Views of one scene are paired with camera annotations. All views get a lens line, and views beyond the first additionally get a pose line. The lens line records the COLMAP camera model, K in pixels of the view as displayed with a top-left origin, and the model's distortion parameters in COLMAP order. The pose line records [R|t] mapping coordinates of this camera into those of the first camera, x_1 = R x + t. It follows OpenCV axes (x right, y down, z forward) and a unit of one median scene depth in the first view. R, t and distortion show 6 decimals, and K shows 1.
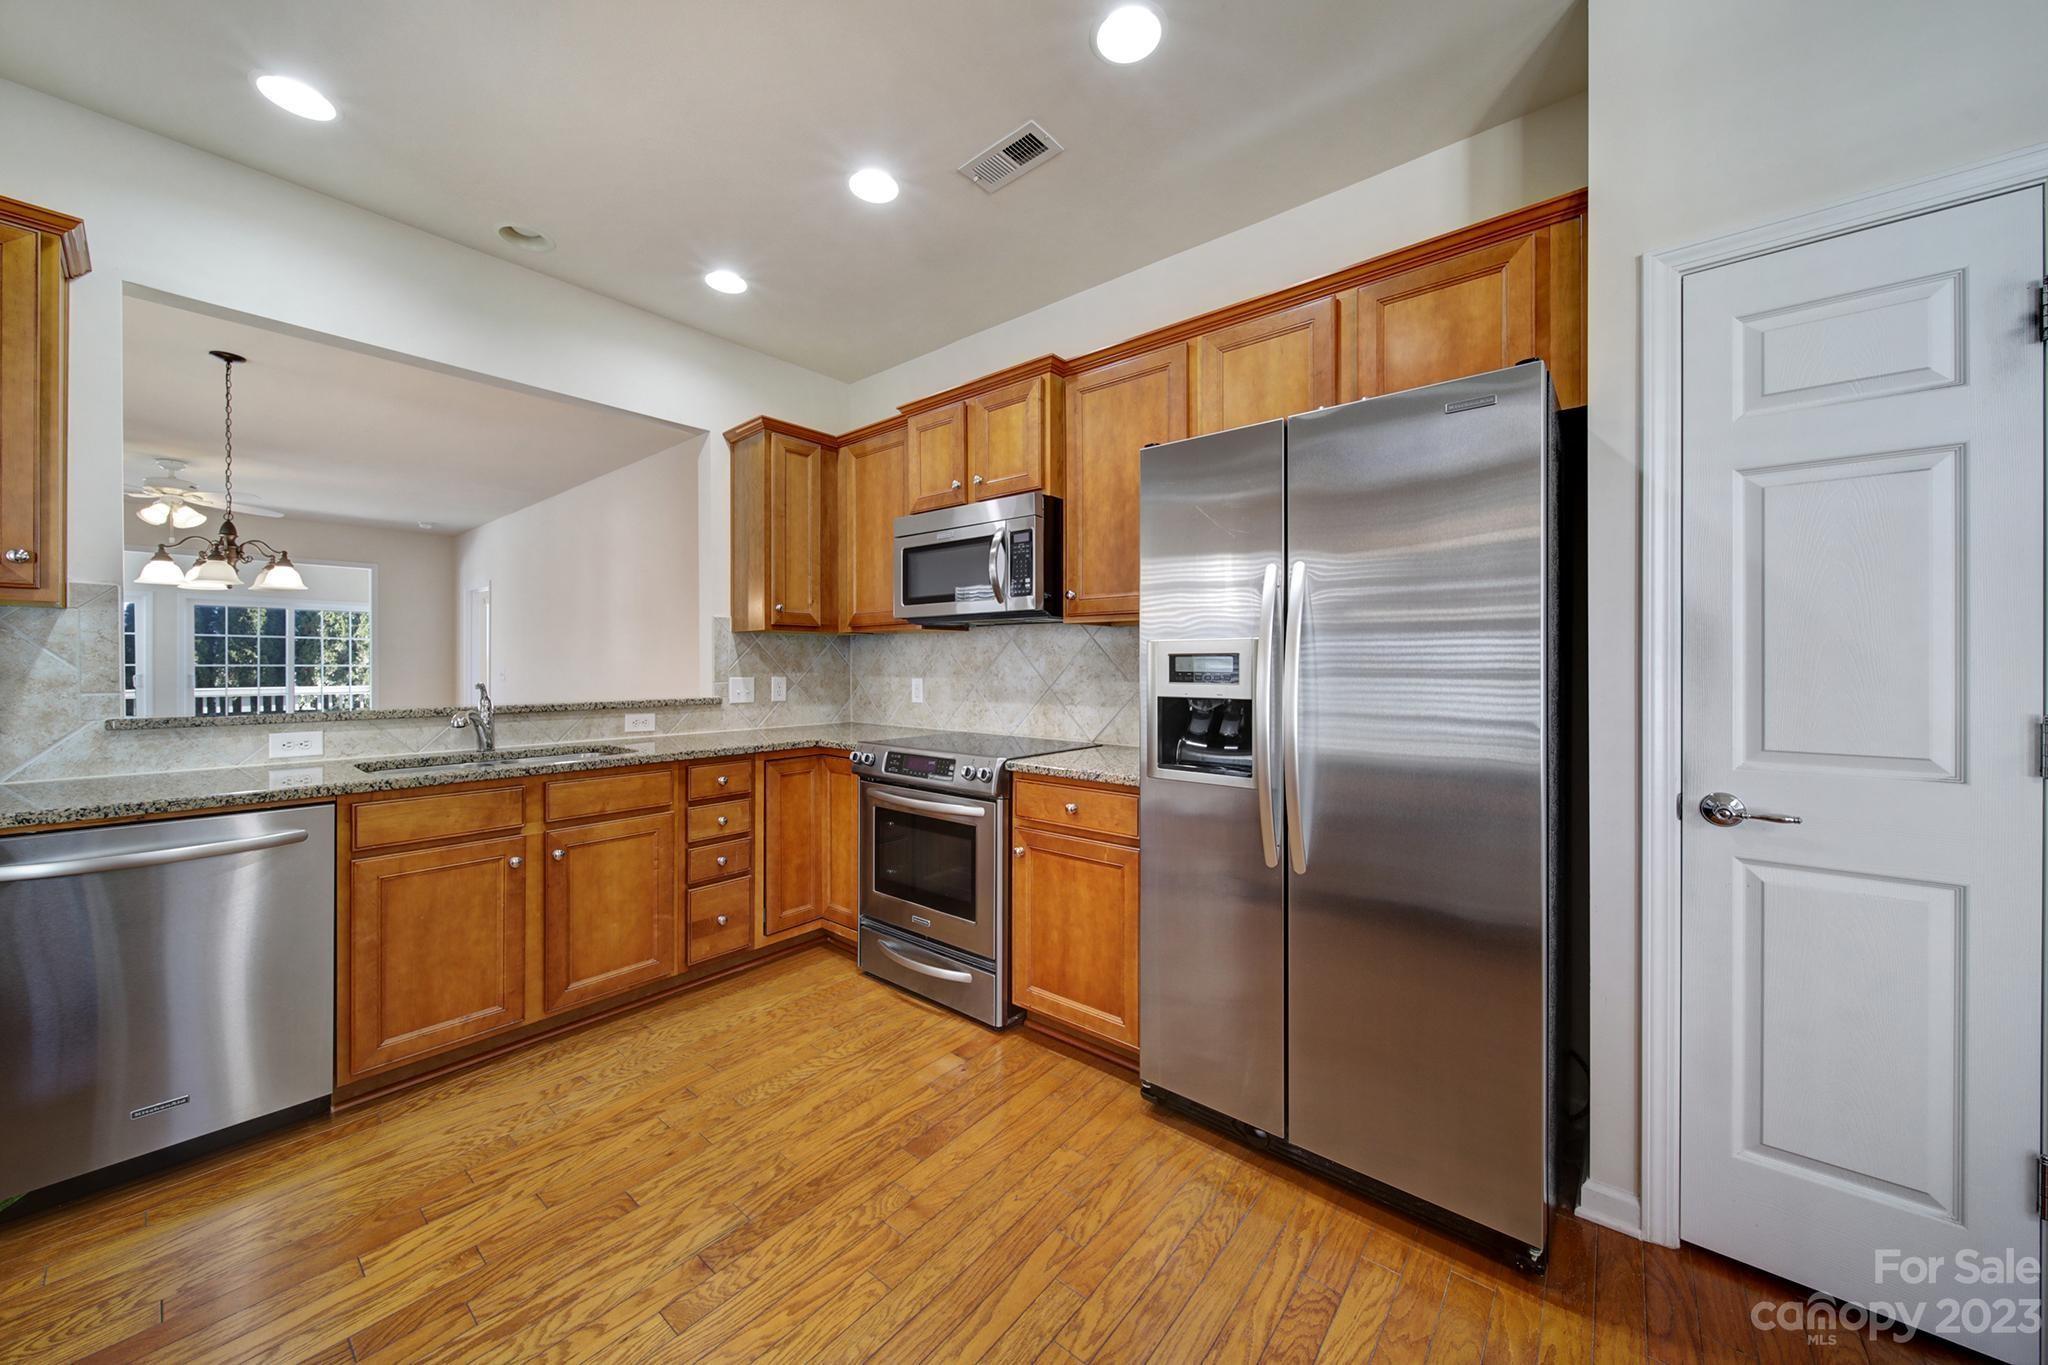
lens RADIAL K [[717.2, 0, 1019.3], [0, 717.2, 667.1], [0, 0, 1]] dist [-0.000927, -0.000491]
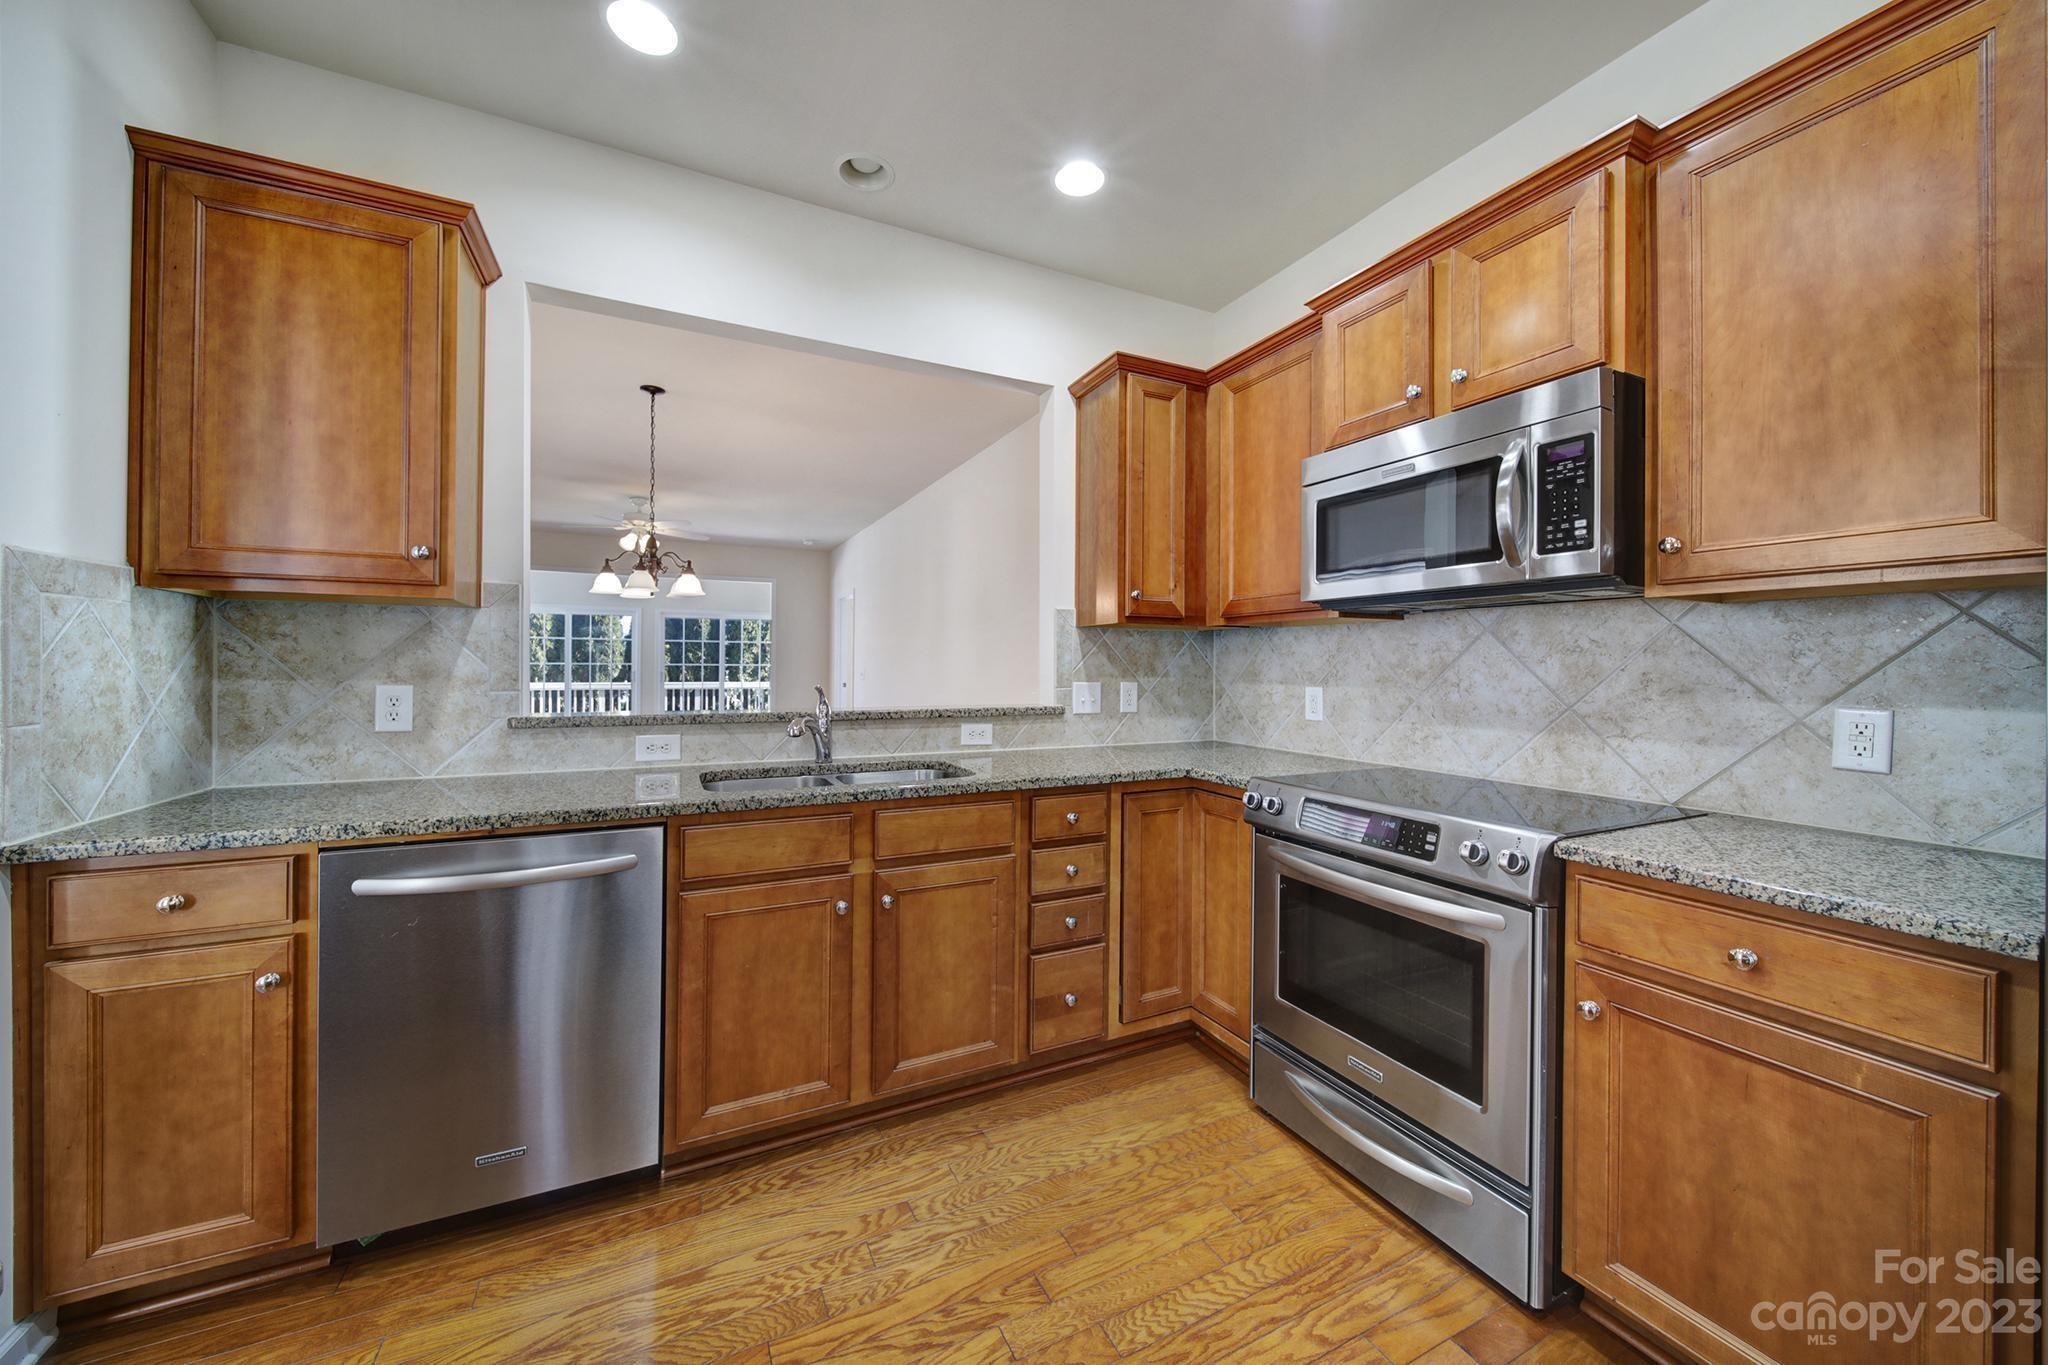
lens RADIAL K [[717.2, 0, 1019.3], [0, 717.2, 667.1], [0, 0, 1]] dist [-0.000927, -0.000491]
pose [[0.912310, 0.006600, -0.409446, -0.162685], [-0.007925, 0.999967, -0.001539, -0.001545], [0.409423, 0.004649, 0.912333, 0.293461]]
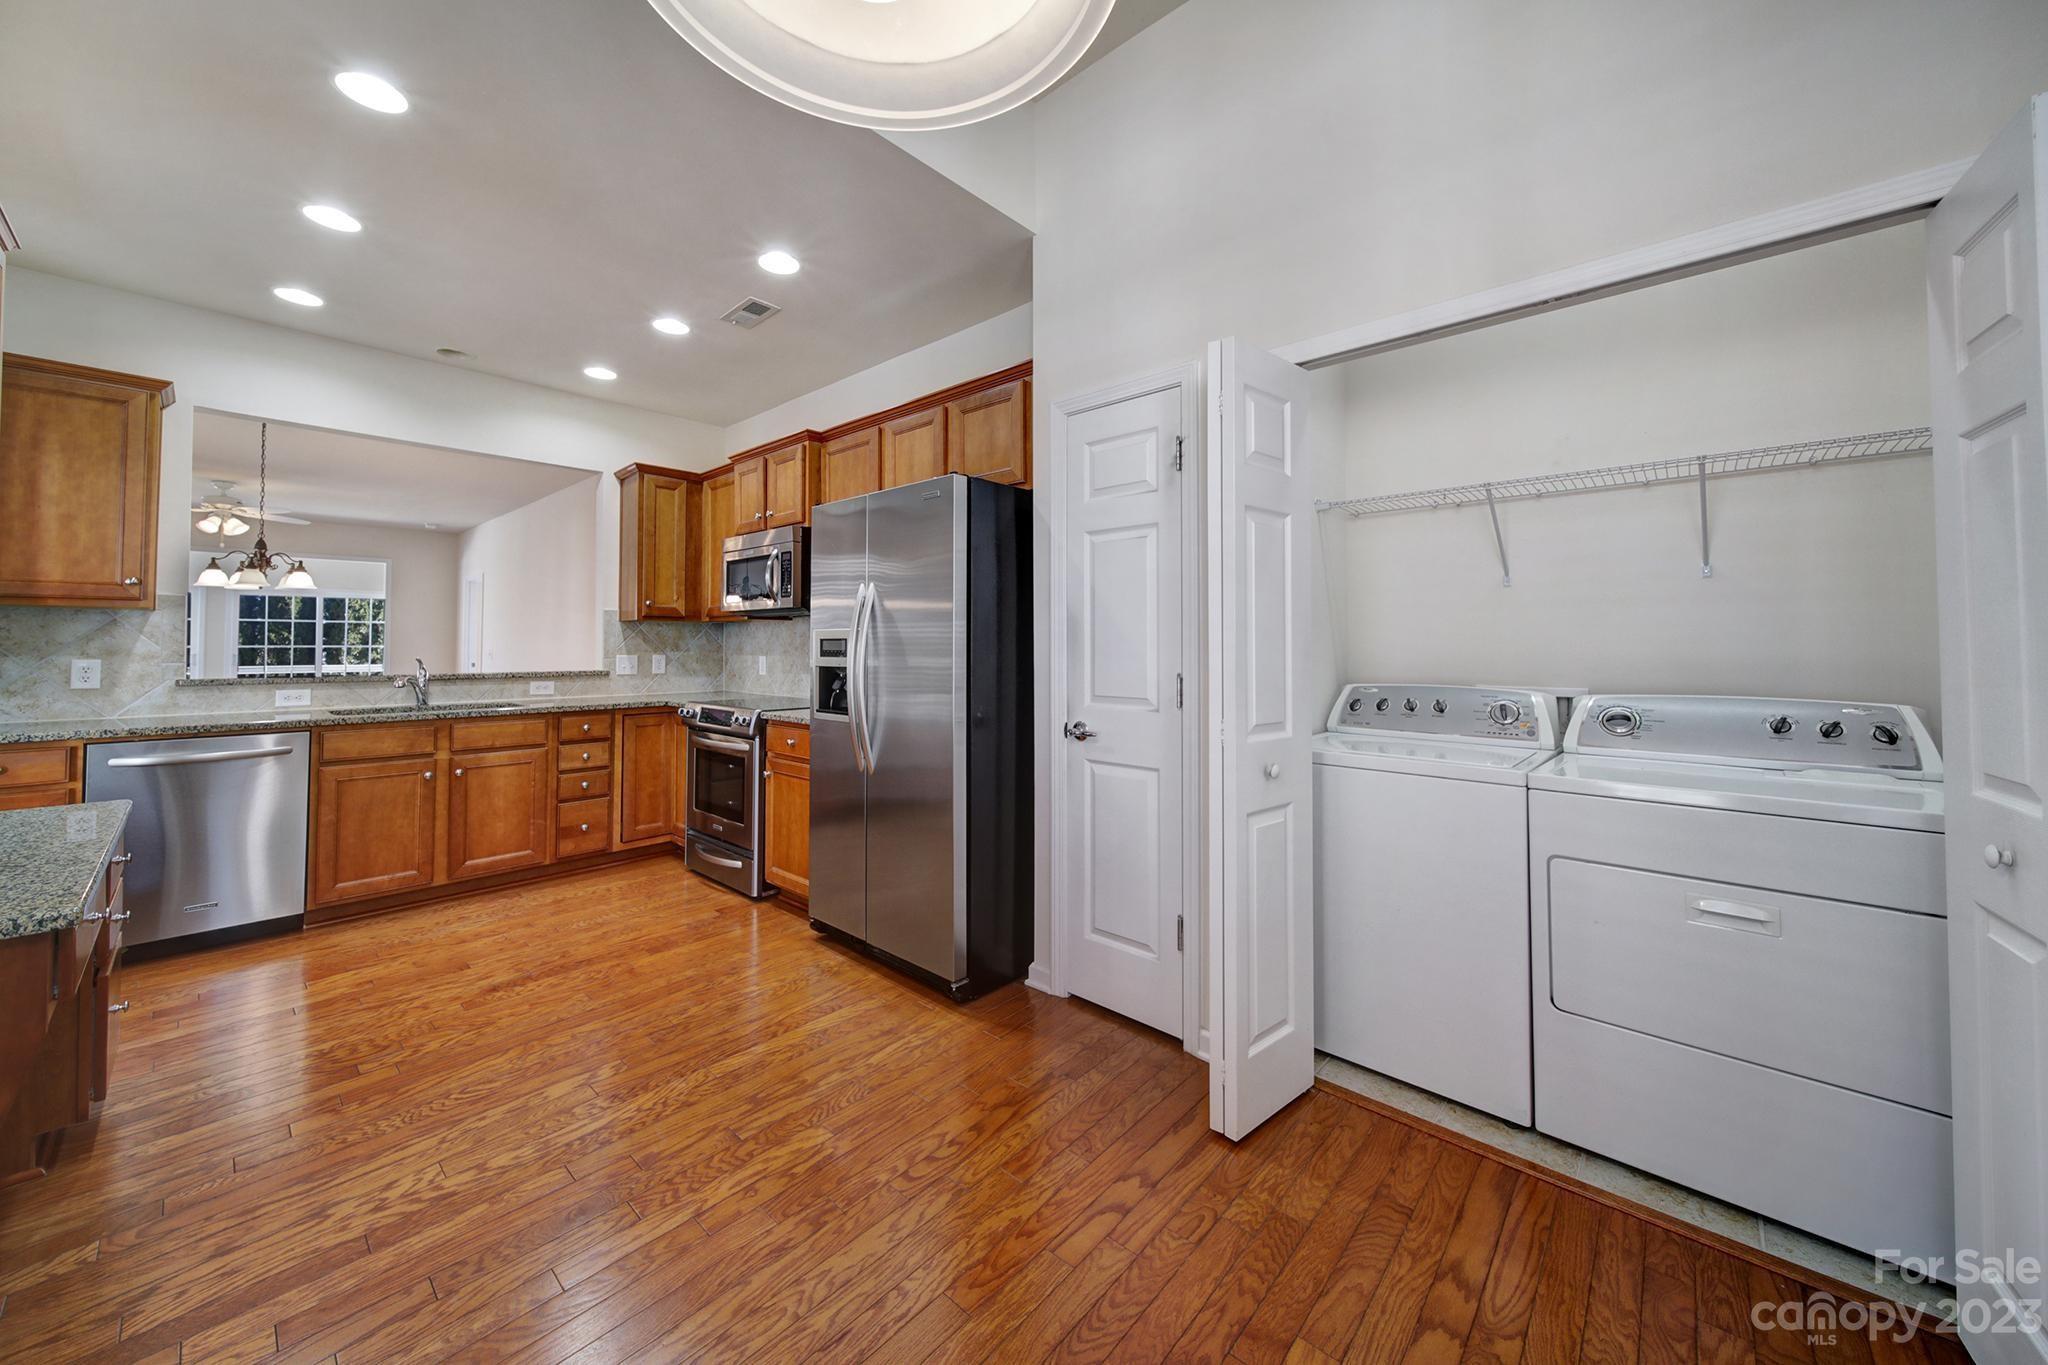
lens RADIAL K [[740.6, 0, 1023.2], [0, 740.6, 628.9], [0, 0, 1]] dist [-0.000623, -0.000397]
pose [[0.999015, -0.000452, -0.044375, 0.542880], [-0.000729, 0.999646, -0.026598, 0.002269], [0.044372, 0.026604, 0.998661, -0.449445]]
